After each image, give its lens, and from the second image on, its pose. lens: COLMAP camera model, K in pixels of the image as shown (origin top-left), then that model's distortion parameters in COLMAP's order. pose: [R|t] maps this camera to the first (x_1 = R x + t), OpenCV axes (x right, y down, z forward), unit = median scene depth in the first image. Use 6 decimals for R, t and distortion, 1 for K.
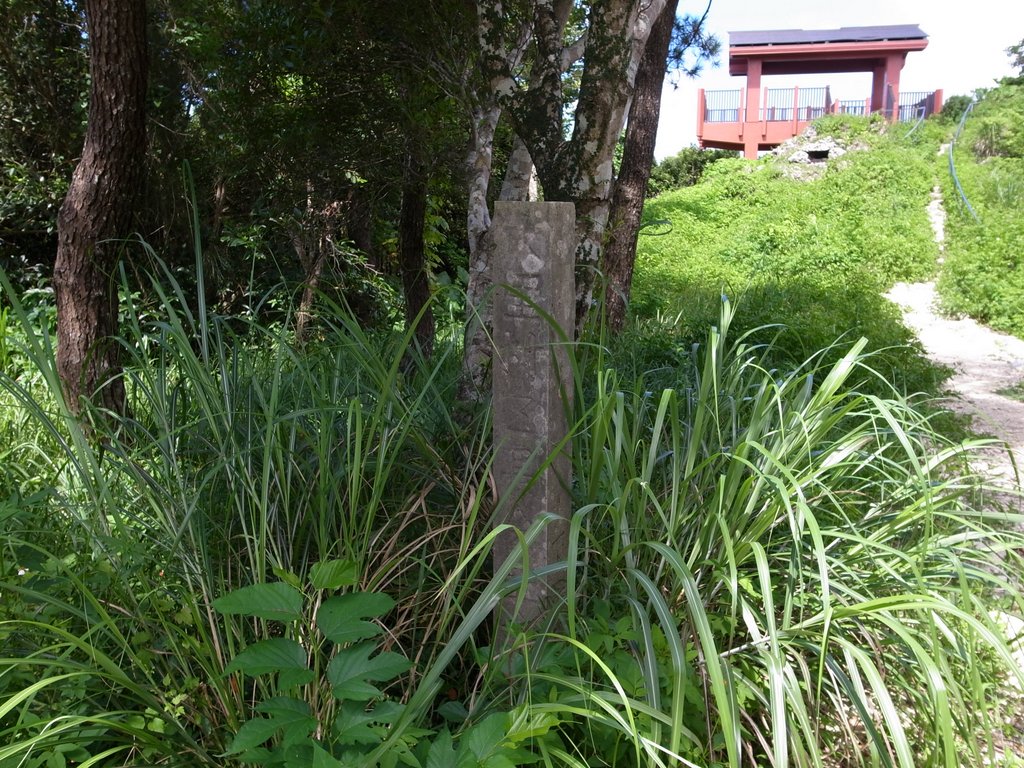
lens RADIAL K [[829.1, 0, 512.0], [0, 829.1, 384.0], [0, 0, 1]] dist [-0.042525, 0.013460]
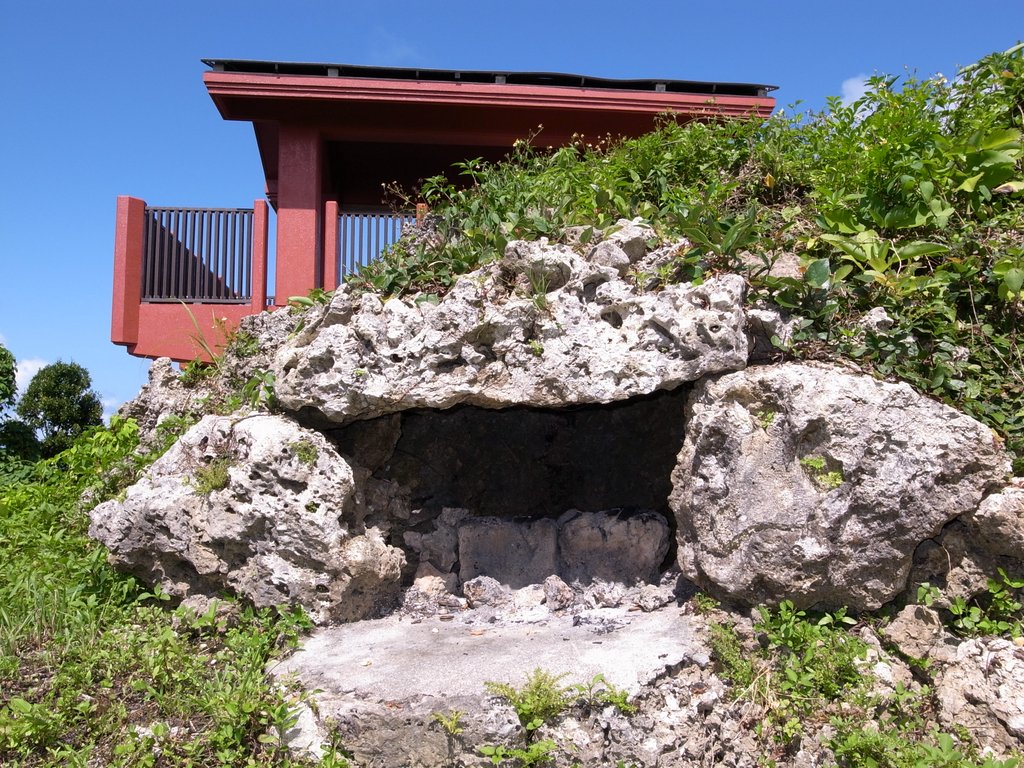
lens RADIAL K [[829.1, 0, 512.0], [0, 829.1, 384.0], [0, 0, 1]] dist [-0.042525, 0.013460]
pose [[0.933663, 0.023333, 0.357392, 0.357949], [0.077681, 0.960928, -0.265674, -0.274546], [-0.349627, 0.275812, 0.895371, 0.964002]]
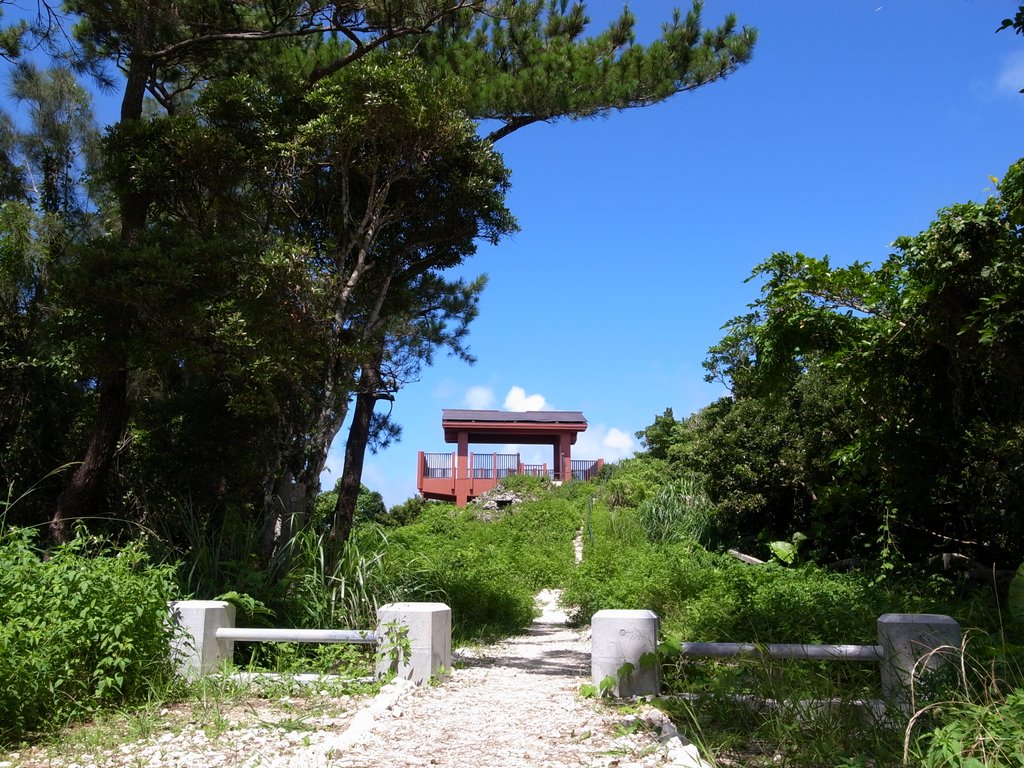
lens RADIAL K [[829.1, 0, 512.0], [0, 829.1, 384.0], [0, 0, 1]] dist [-0.042525, 0.013460]
pose [[0.954336, 0.072916, 0.289700, -0.012835], [0.051931, 0.914497, -0.401246, 0.079077], [-0.294187, 0.397968, 0.868951, -0.232962]]
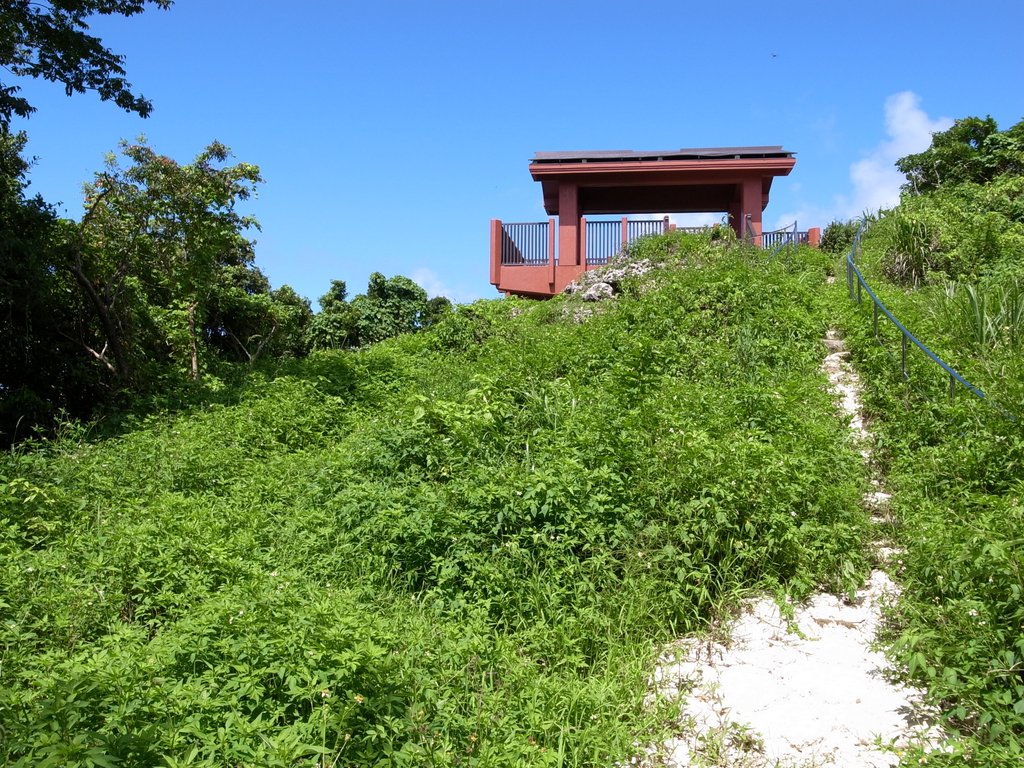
lens RADIAL K [[829.1, 0, 512.0], [0, 829.1, 384.0], [0, 0, 1]] dist [-0.042525, 0.013460]
pose [[0.993340, 0.010428, 0.114744, 0.227342], [0.014973, 0.975767, -0.218299, -0.086015], [-0.114240, 0.218564, 0.969113, 0.461746]]
